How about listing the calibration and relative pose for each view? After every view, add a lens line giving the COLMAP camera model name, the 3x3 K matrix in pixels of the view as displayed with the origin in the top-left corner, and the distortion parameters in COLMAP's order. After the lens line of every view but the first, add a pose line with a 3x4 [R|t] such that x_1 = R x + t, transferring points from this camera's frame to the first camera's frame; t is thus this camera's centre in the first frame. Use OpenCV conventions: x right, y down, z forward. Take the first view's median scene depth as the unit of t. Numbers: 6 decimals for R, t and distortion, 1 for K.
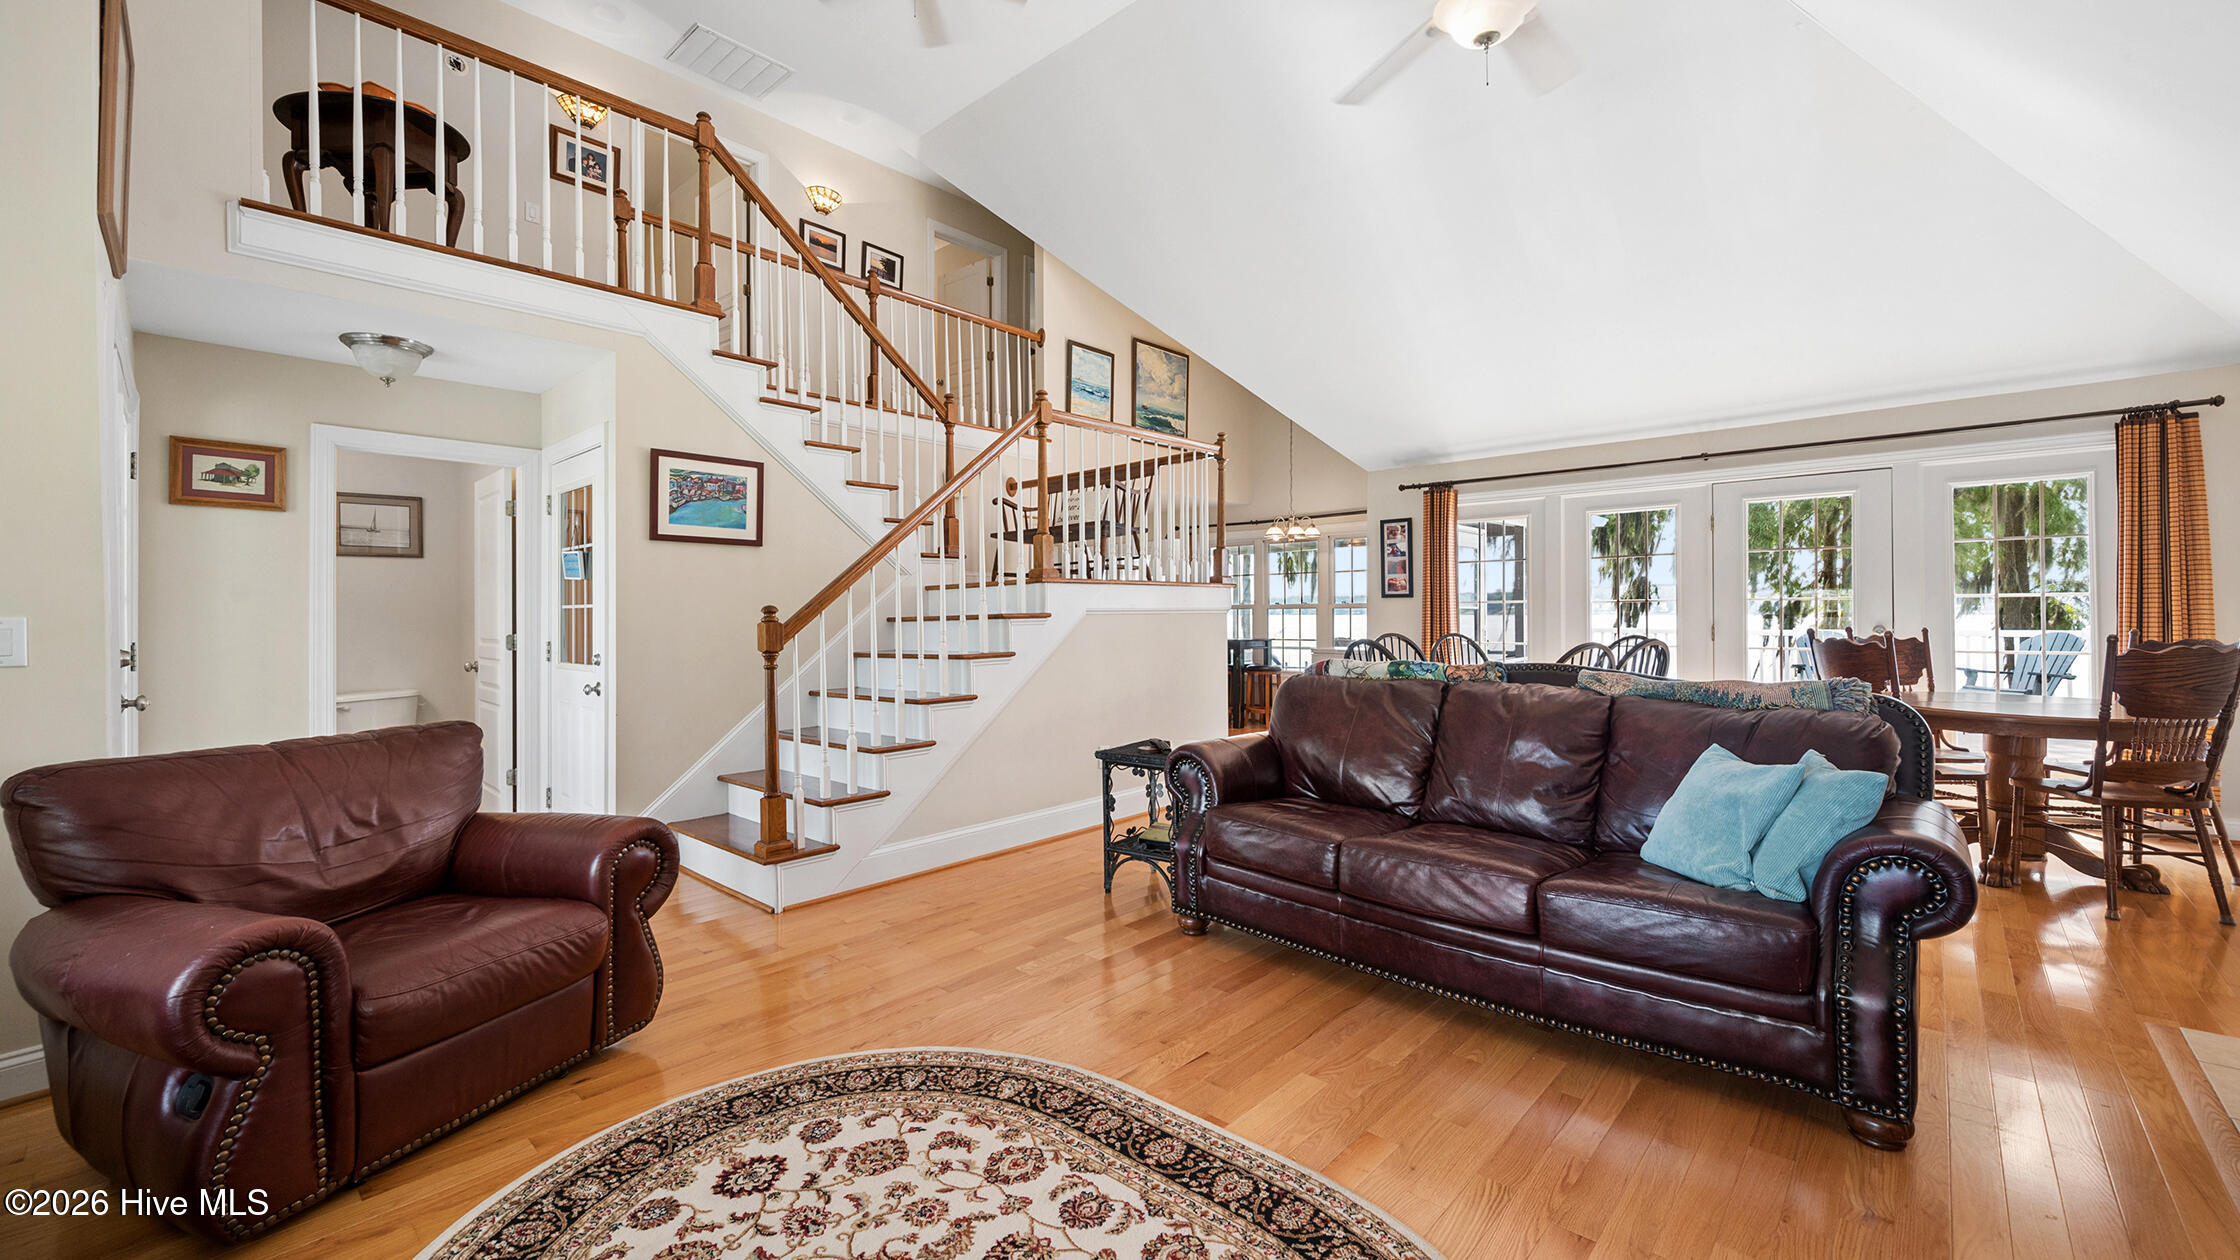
lens RADIAL K [[890.4, 0, 1119.4], [0, 890.4, 615.7], [0, 0, 1]] dist [-0.002250, 0.000118]
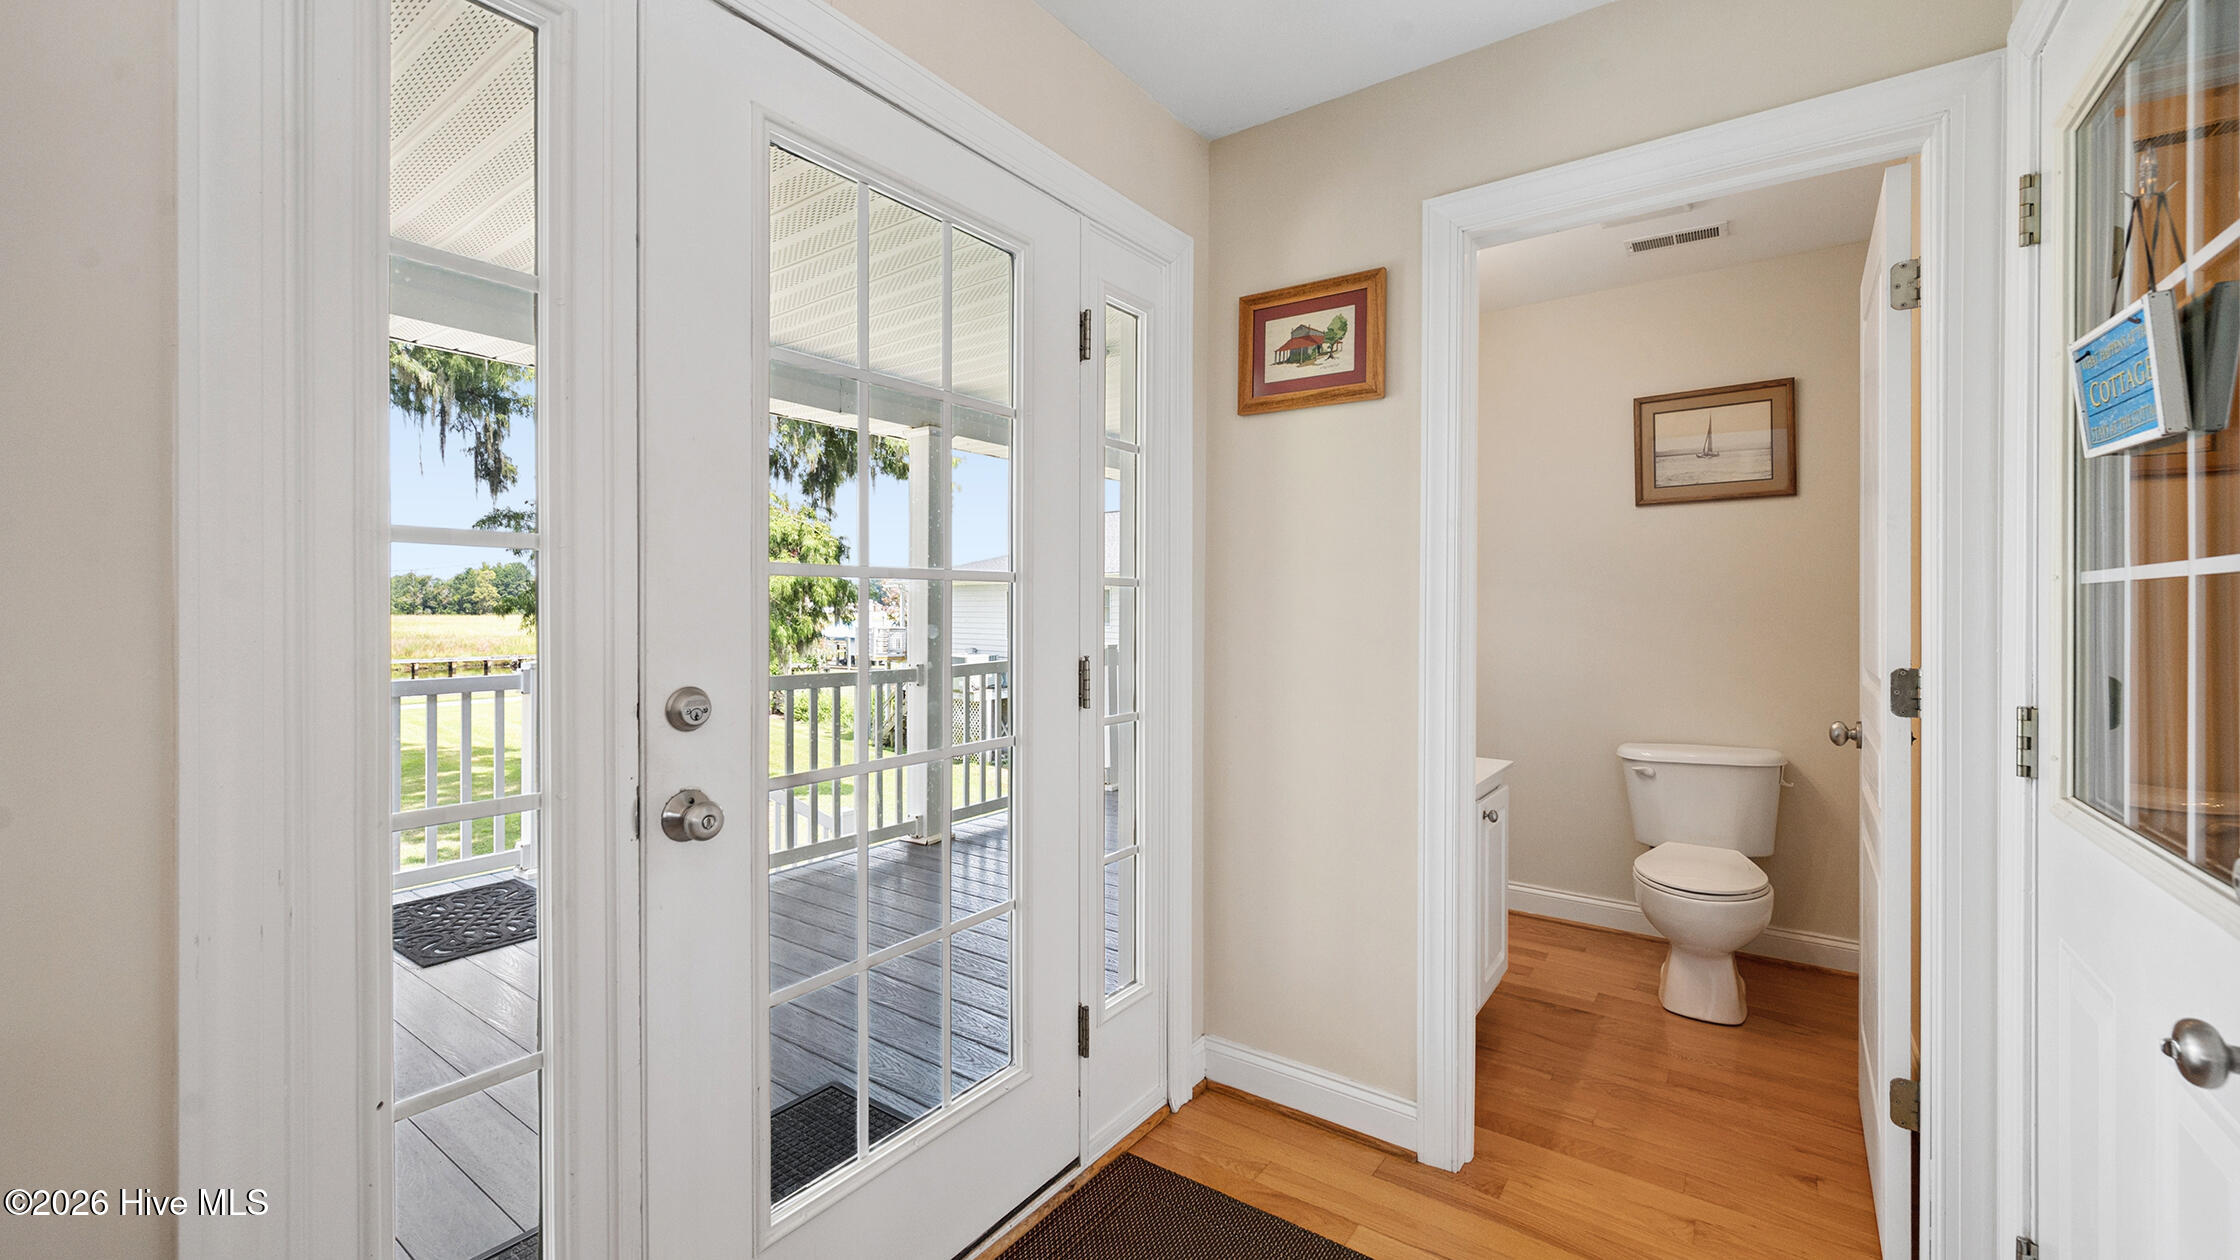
lens RADIAL K [[890.4, 0, 1120.6], [0, 890.4, 606.4], [0, 0, 1]] dist [-0.002250, 0.000118]
pose [[0.122482, 0.003341, -0.992465, -0.470566], [-0.005260, 0.999982, 0.002717, -0.002058], [0.992457, 0.004888, 0.122497, 0.802075]]
